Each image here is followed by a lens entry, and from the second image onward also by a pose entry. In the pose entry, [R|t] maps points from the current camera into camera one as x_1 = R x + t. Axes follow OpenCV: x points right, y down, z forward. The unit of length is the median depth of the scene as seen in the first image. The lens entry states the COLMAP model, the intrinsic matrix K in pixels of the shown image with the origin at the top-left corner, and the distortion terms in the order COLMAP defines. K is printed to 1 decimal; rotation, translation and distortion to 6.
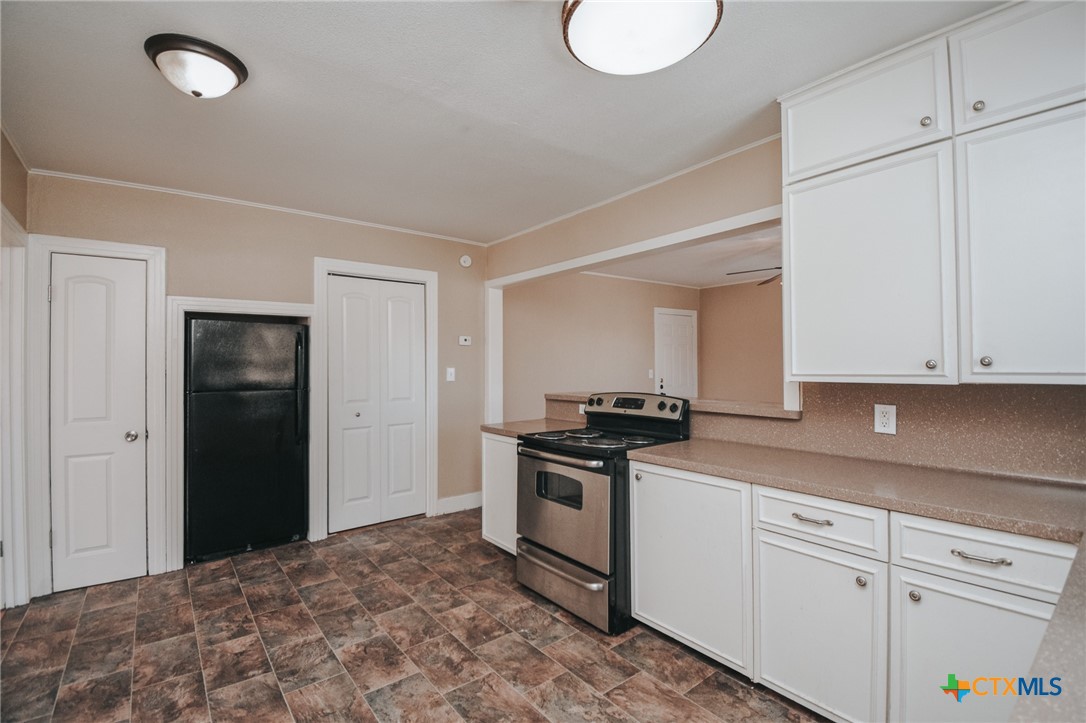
lens RADIAL K [[484.4, 0, 545.3], [0, 484.4, 334.5], [0, 0, 1]] dist [-0.021047, -0.000563]
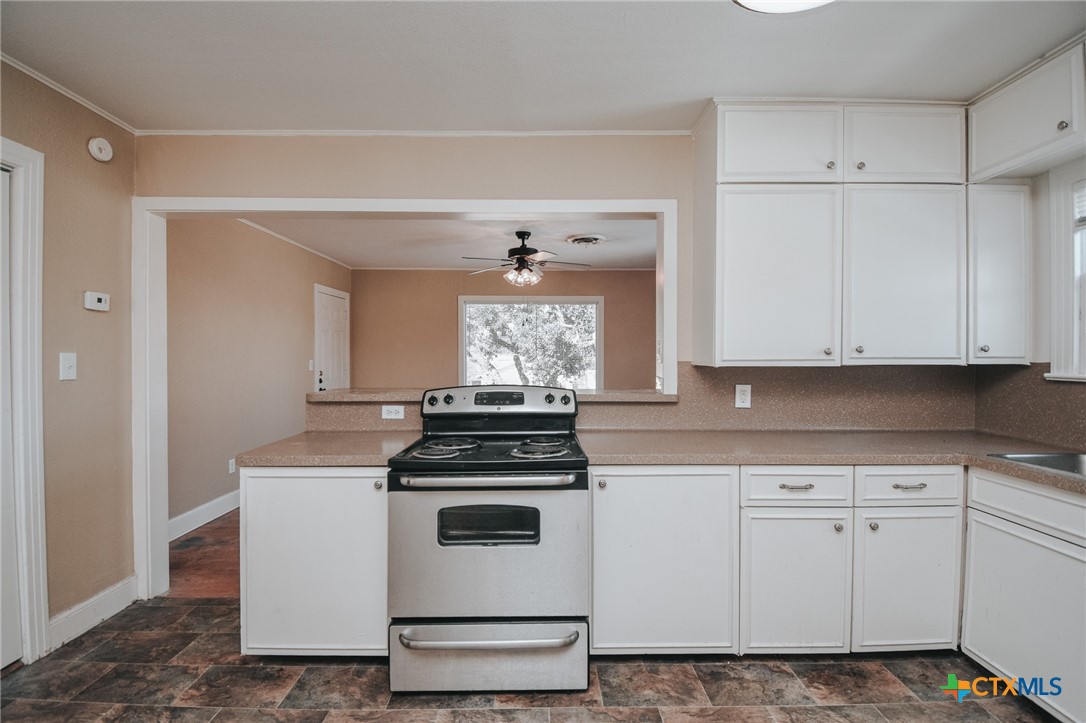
lens RADIAL K [[483.8, 0, 538.8], [0, 483.8, 348.9], [0, 0, 1]] dist [0.001334, -0.014838]
pose [[0.613592, 0.018888, 0.789397, -0.587556], [-0.053913, 0.998383, 0.018017, 0.059775], [-0.787780, -0.053614, 0.613618, 0.647232]]
